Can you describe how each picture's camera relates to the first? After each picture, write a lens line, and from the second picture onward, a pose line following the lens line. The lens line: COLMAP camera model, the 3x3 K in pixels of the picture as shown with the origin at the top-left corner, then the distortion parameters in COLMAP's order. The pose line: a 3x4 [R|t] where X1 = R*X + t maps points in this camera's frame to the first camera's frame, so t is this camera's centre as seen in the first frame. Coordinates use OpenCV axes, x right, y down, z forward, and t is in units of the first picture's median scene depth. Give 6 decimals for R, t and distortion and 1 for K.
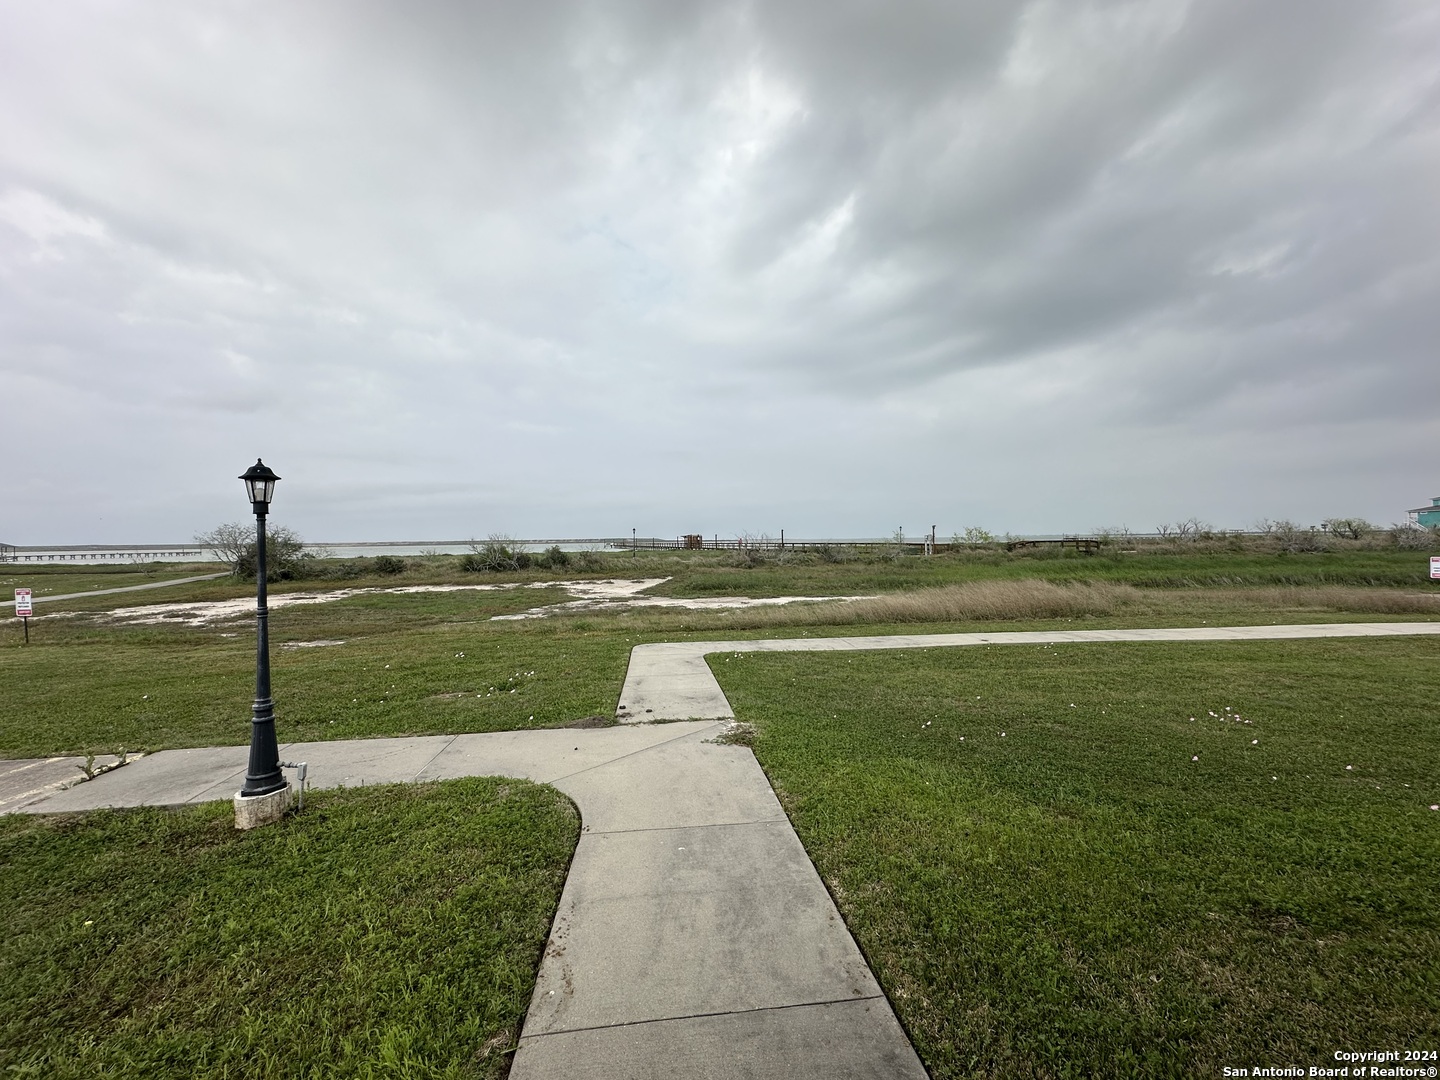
lens RADIAL K [[588.0, 0, 720.0], [0, 588.0, 540.0], [0, 0, 1]] dist [-0.000443, -0.000023]
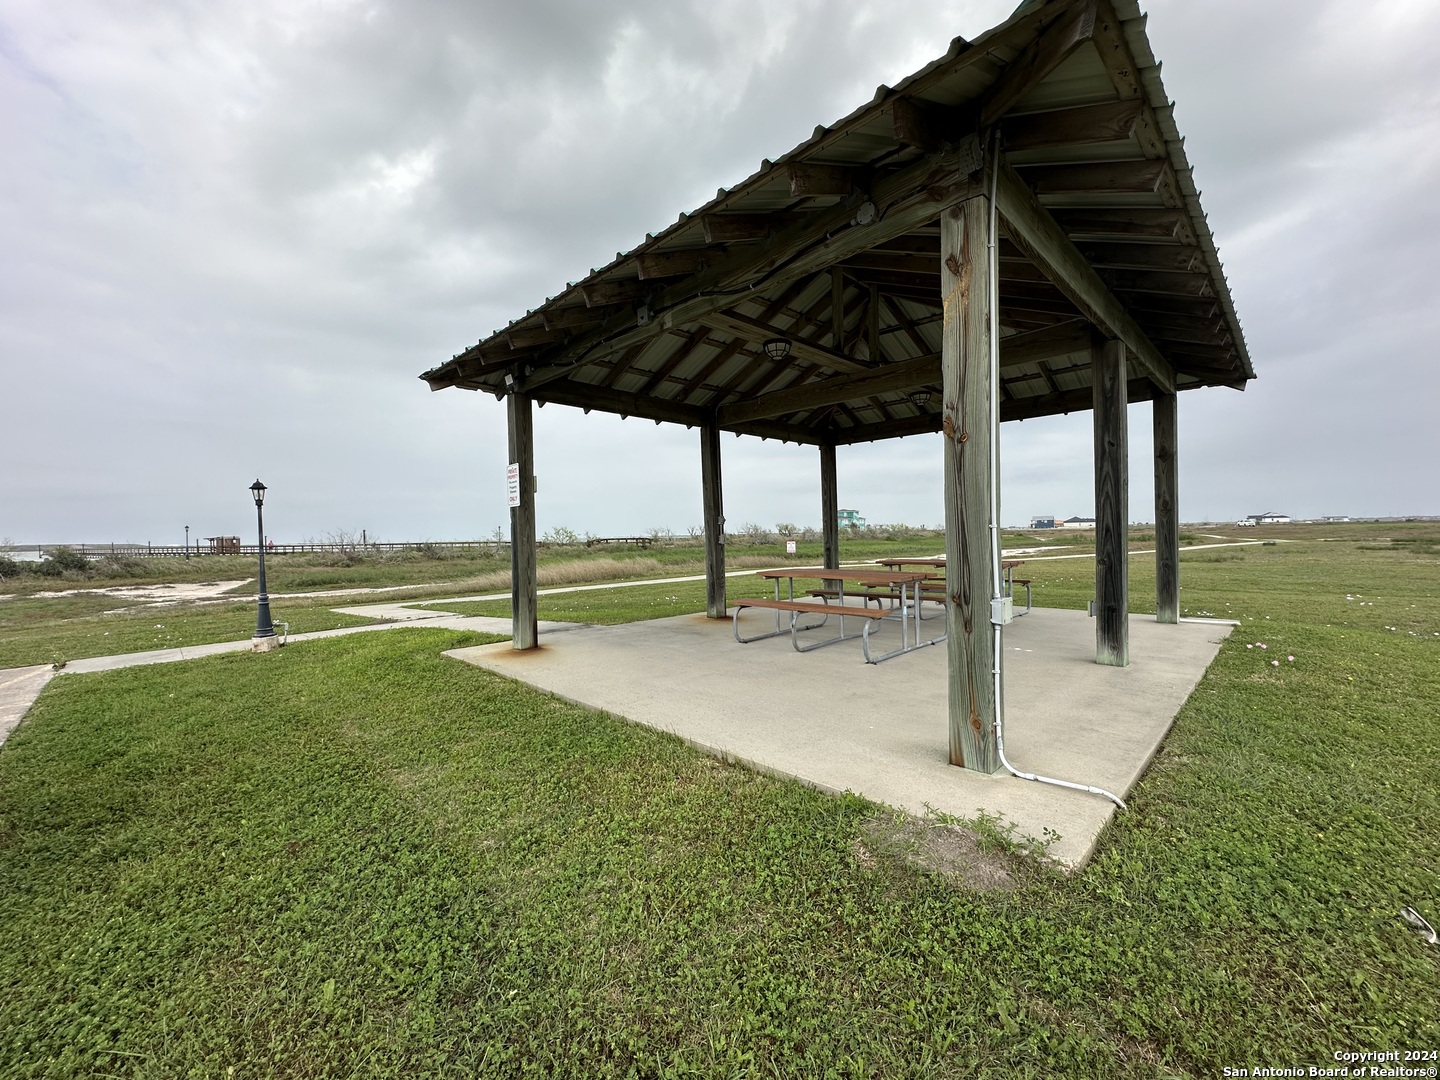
lens RADIAL K [[588.0, 0, 720.0], [0, 588.0, 540.0], [0, 0, 1]] dist [-0.000443, -0.000023]
pose [[0.779213, -0.007319, 0.626716, -0.087317], [0.009809, 0.999952, -0.000518, 0.010162], [-0.626682, 0.006551, 0.779247, -0.176580]]
